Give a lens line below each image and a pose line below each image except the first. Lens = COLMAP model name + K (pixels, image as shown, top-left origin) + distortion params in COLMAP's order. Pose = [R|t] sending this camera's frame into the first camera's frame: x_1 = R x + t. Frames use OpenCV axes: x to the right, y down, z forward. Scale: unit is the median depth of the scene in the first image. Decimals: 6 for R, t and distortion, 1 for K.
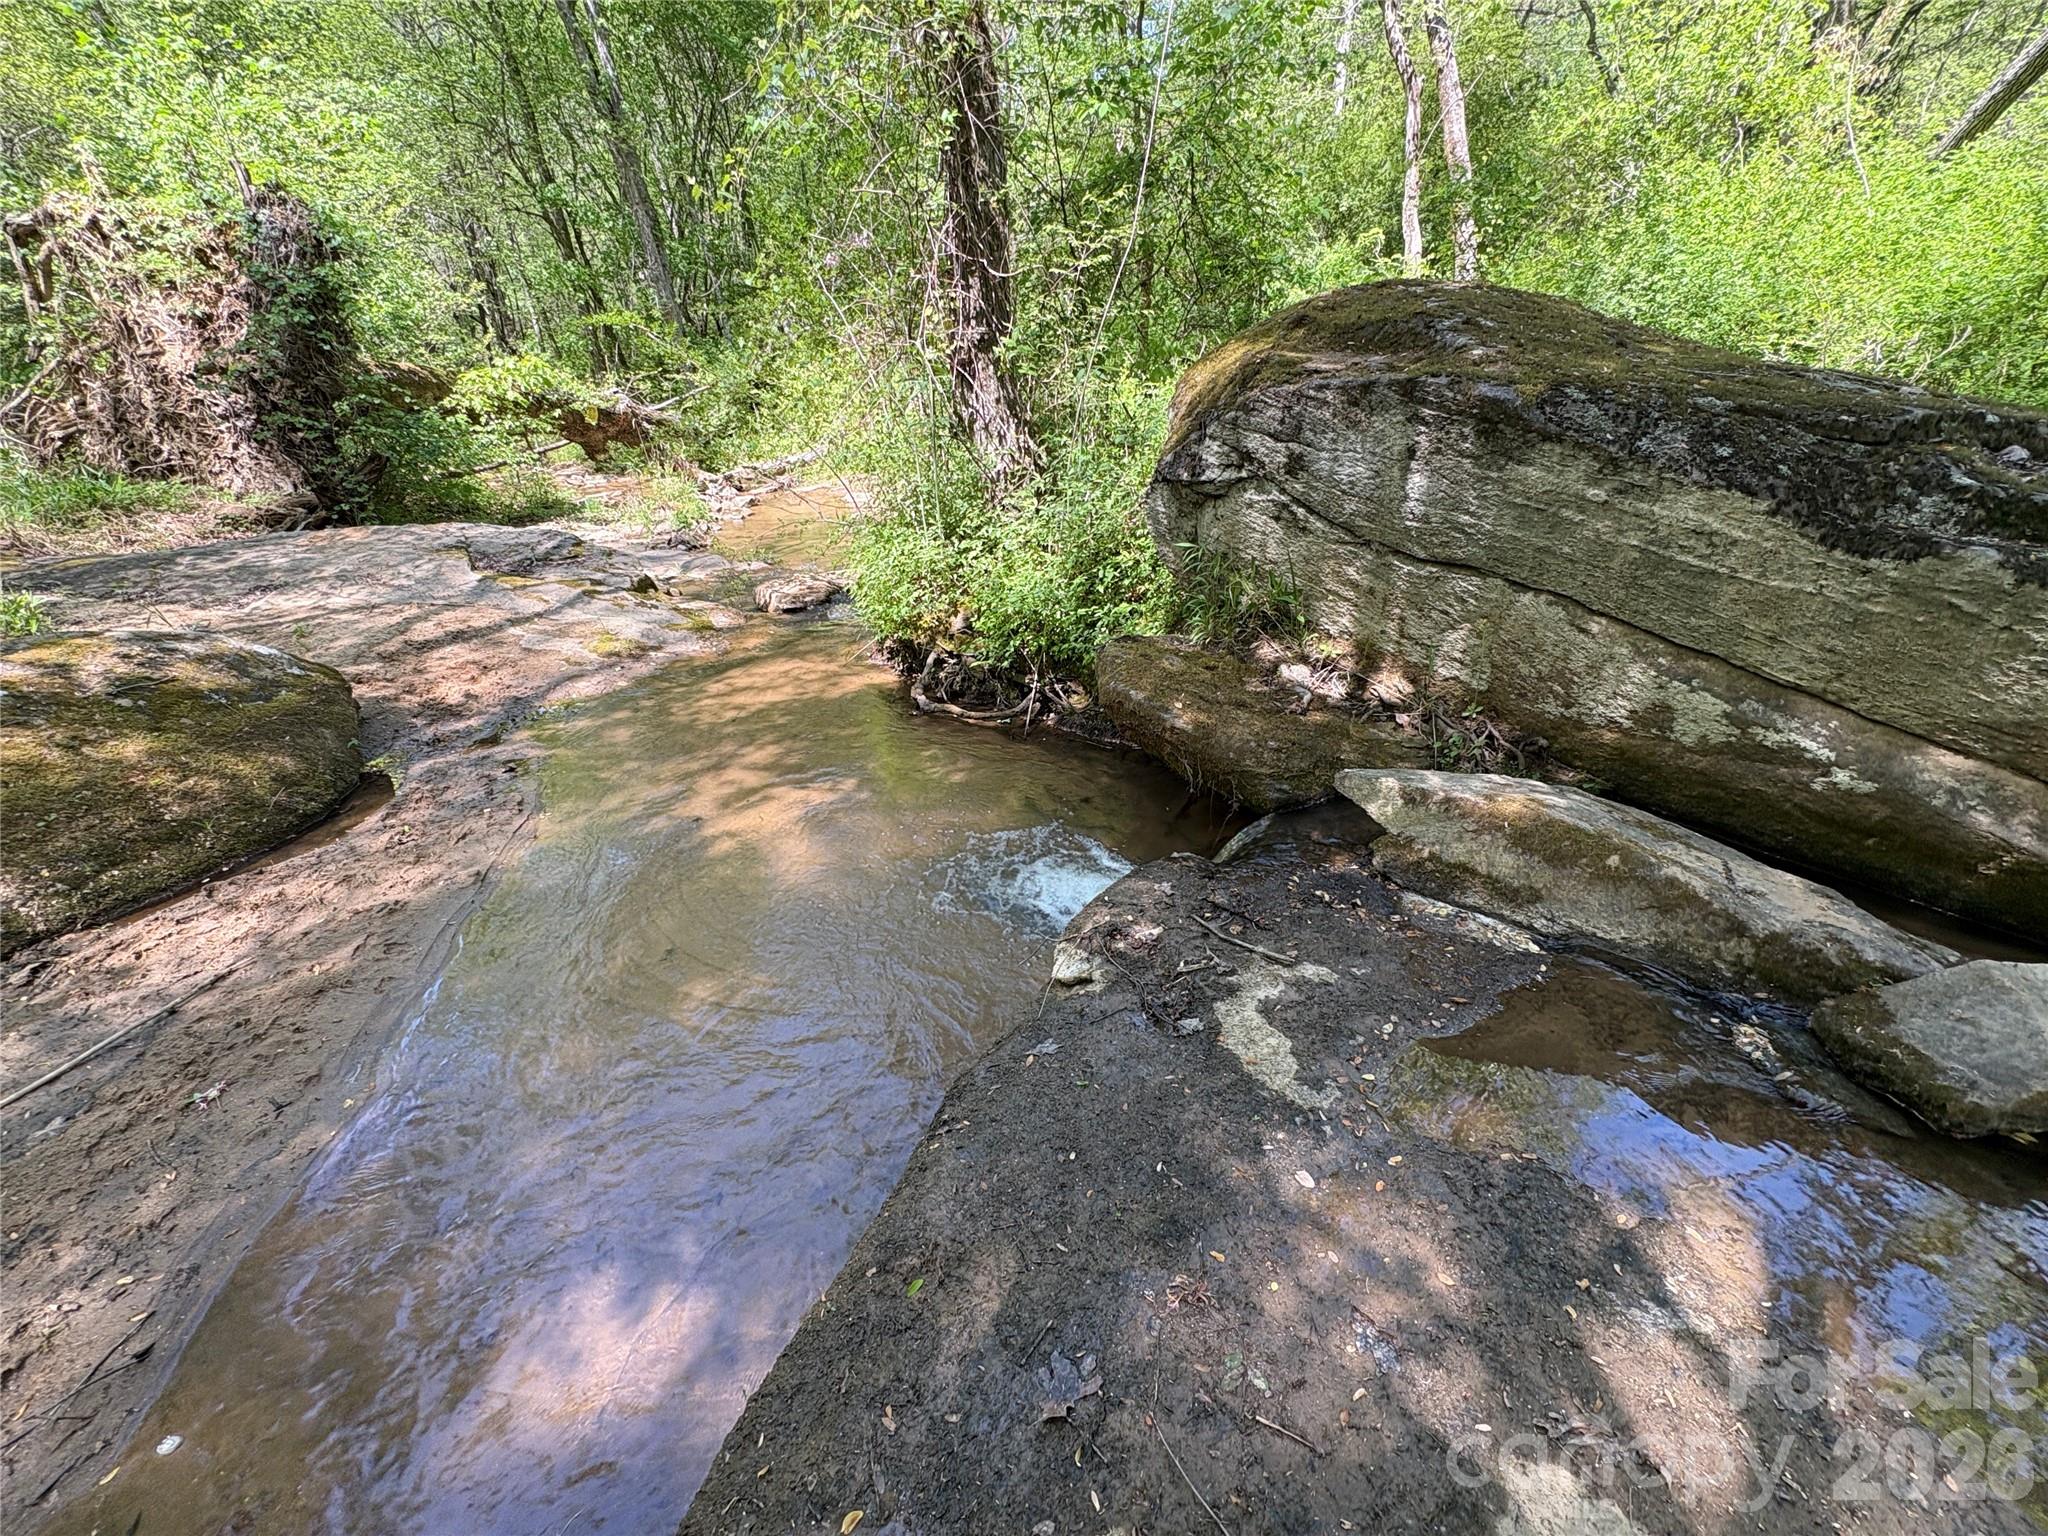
lens RADIAL K [[814.0, 0, 1021.4], [0, 814.0, 771.4], [0, 0, 1]] dist [0.001984, 0.000046]
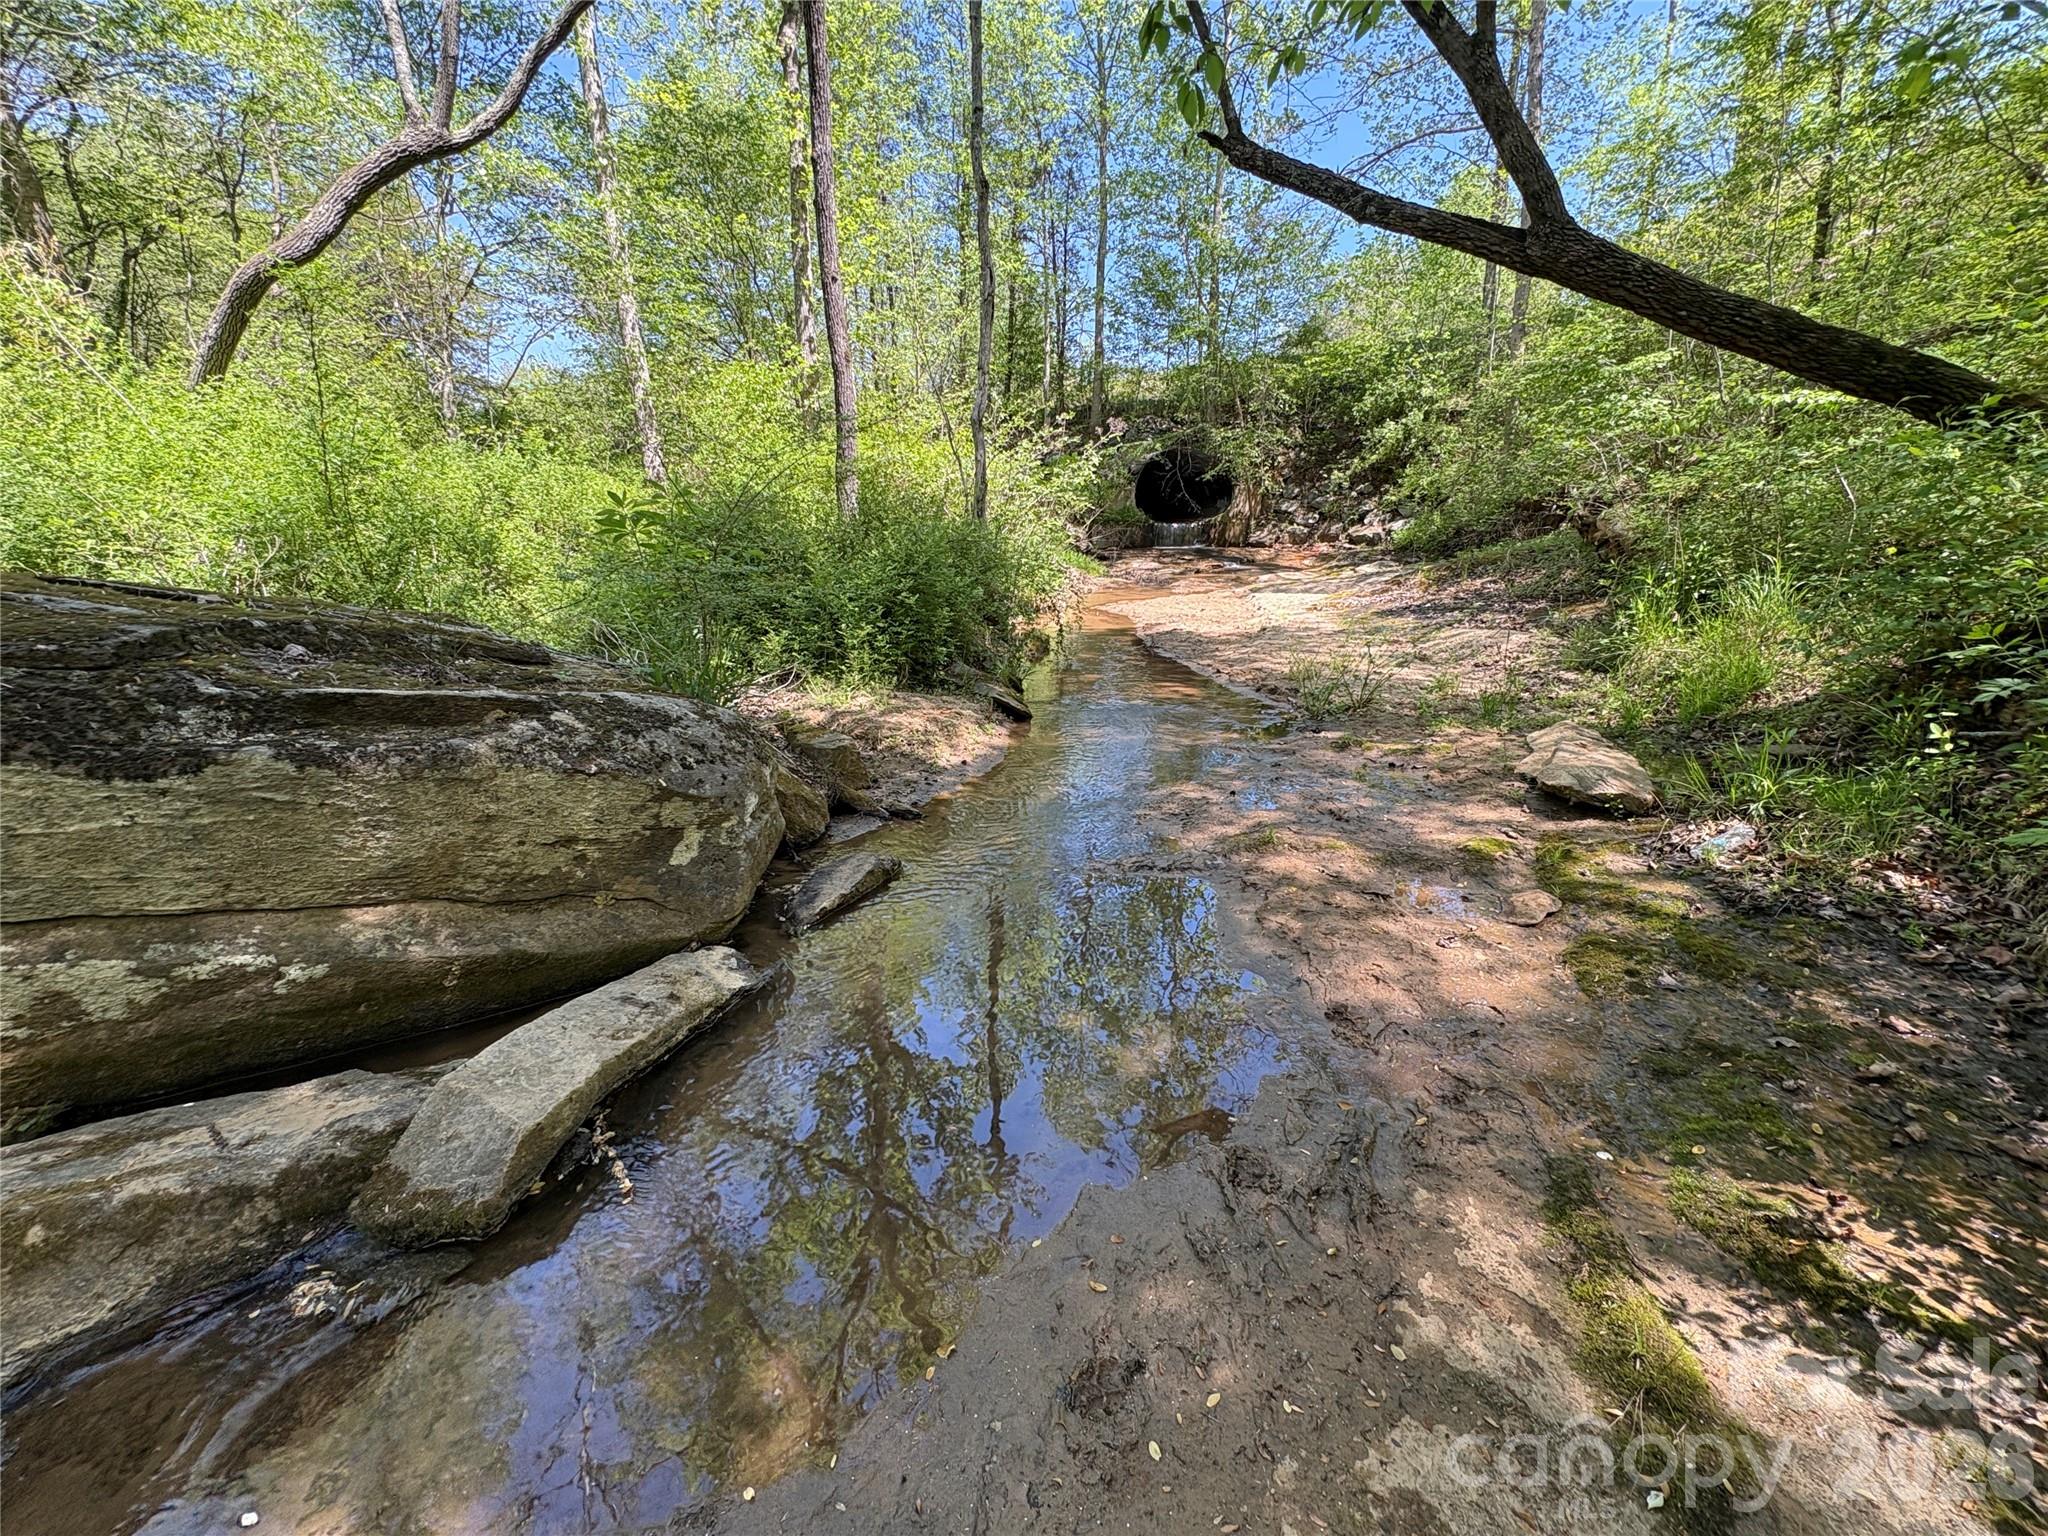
lens RADIAL K [[814.0, 0, 1021.4], [0, 814.0, 771.4], [0, 0, 1]] dist [0.001984, 0.000046]
pose [[0.130178, -0.267093, 0.954838, 0.119884], [0.452722, 0.872792, 0.182420, 0.006581], [-0.882098, 0.408529, 0.234537, -0.054969]]
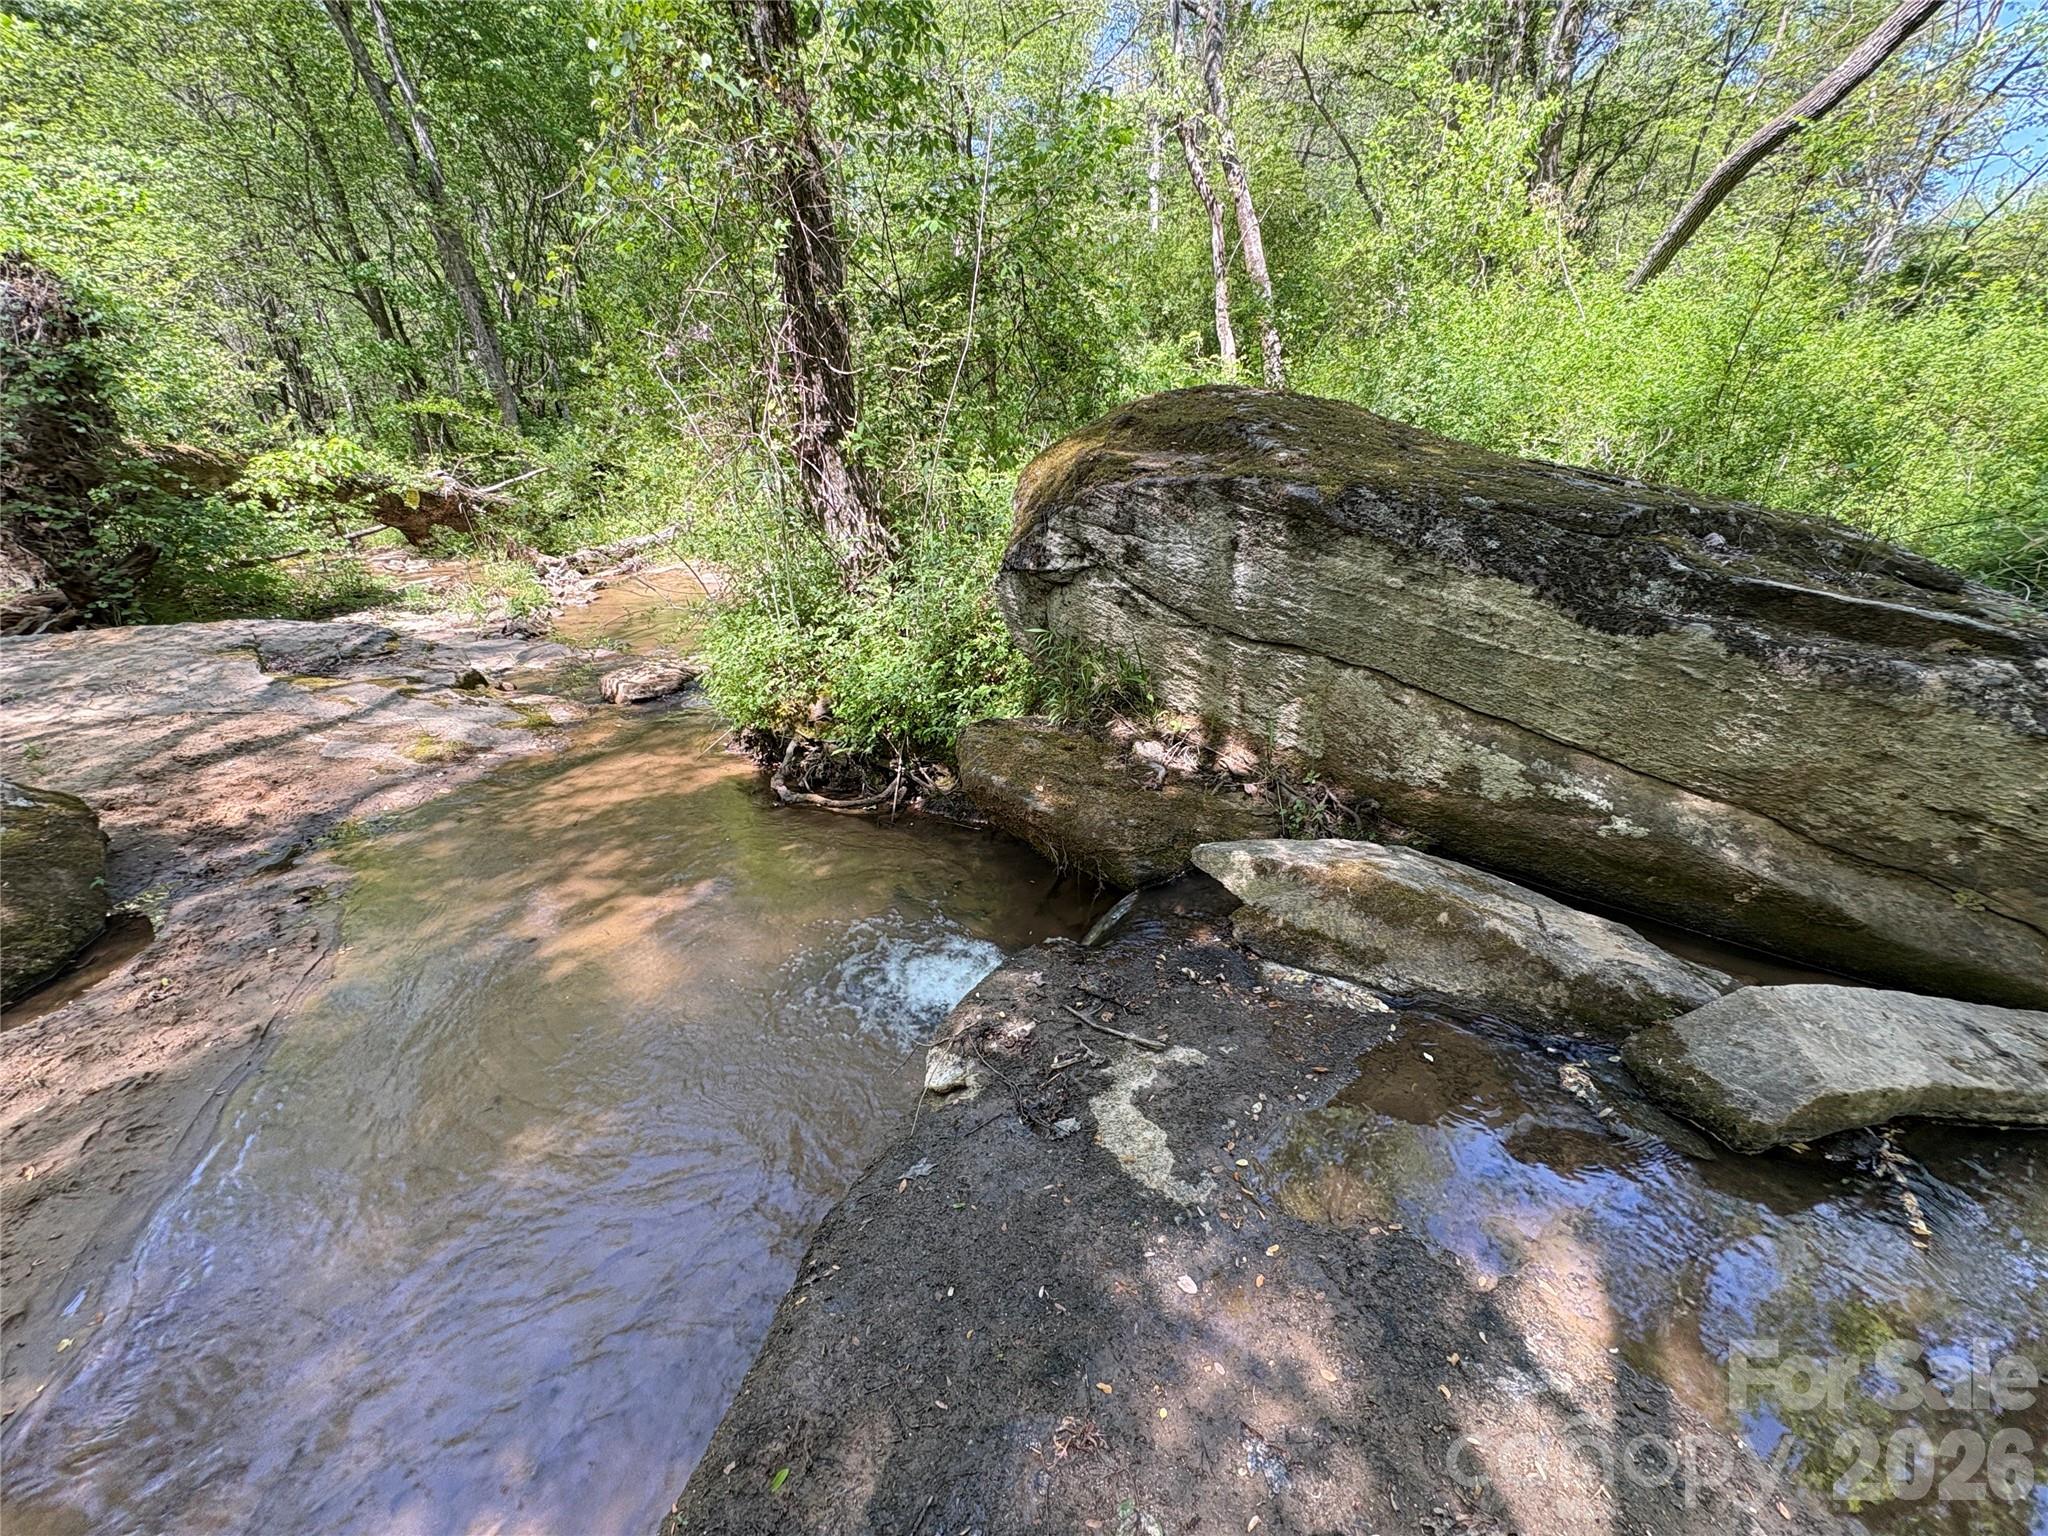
lens RADIAL K [[814.0, 0, 1021.4], [0, 814.0, 771.4], [0, 0, 1]] dist [0.001984, 0.000046]
pose [[0.986954, -0.055911, 0.150982, 0.012969], [0.068098, 0.994719, -0.076787, -0.017497], [-0.145892, 0.086067, 0.985550, 0.003860]]
